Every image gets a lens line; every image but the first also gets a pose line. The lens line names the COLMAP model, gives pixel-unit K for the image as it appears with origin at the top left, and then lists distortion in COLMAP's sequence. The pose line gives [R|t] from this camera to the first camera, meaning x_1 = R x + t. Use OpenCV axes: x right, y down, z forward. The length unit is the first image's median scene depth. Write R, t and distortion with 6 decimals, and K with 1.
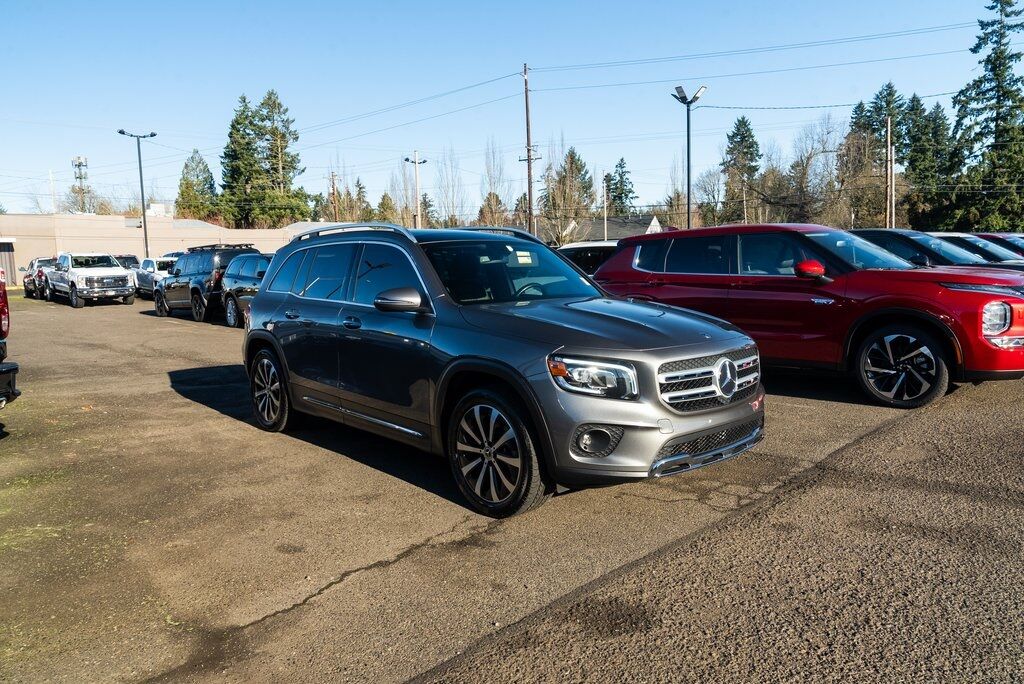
lens RADIAL K [[705.3, 0, 513.2], [0, 705.3, 339.2], [0, 0, 1]] dist [-0.026336, 0.011678]
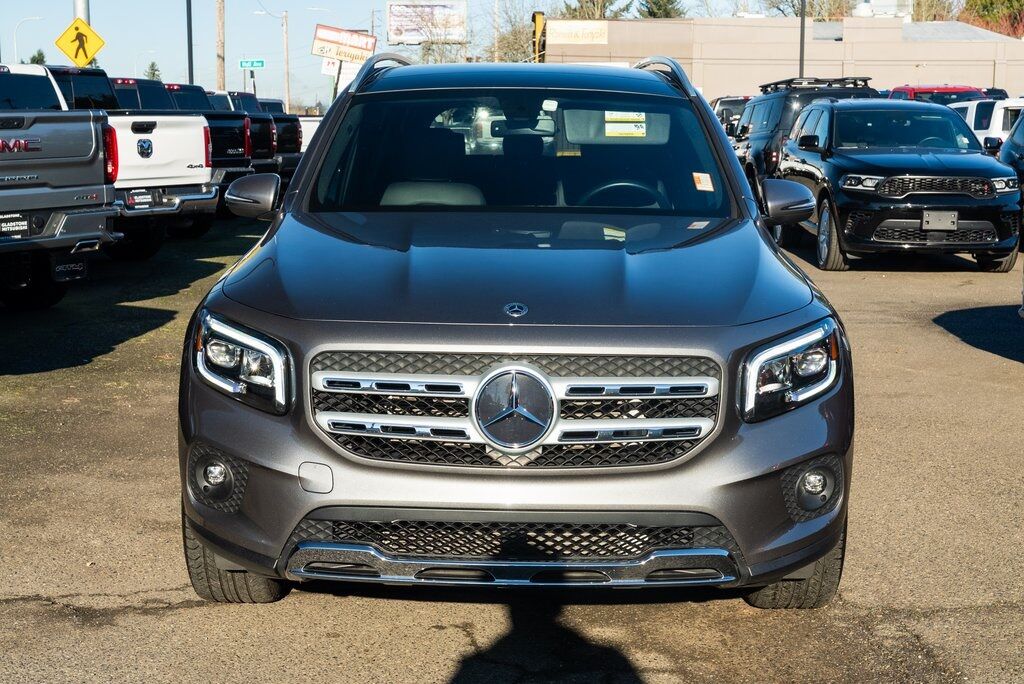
lens RADIAL K [[1554.9, 0, 511.2], [0, 1554.9, 341.8], [0, 0, 1]] dist [-0.028795, 0.000000]
pose [[0.719018, 0.118776, -0.684766, 0.958731], [-0.092492, 0.992877, 0.075102, -0.059888], [0.688809, 0.009336, 0.724882, 0.278607]]
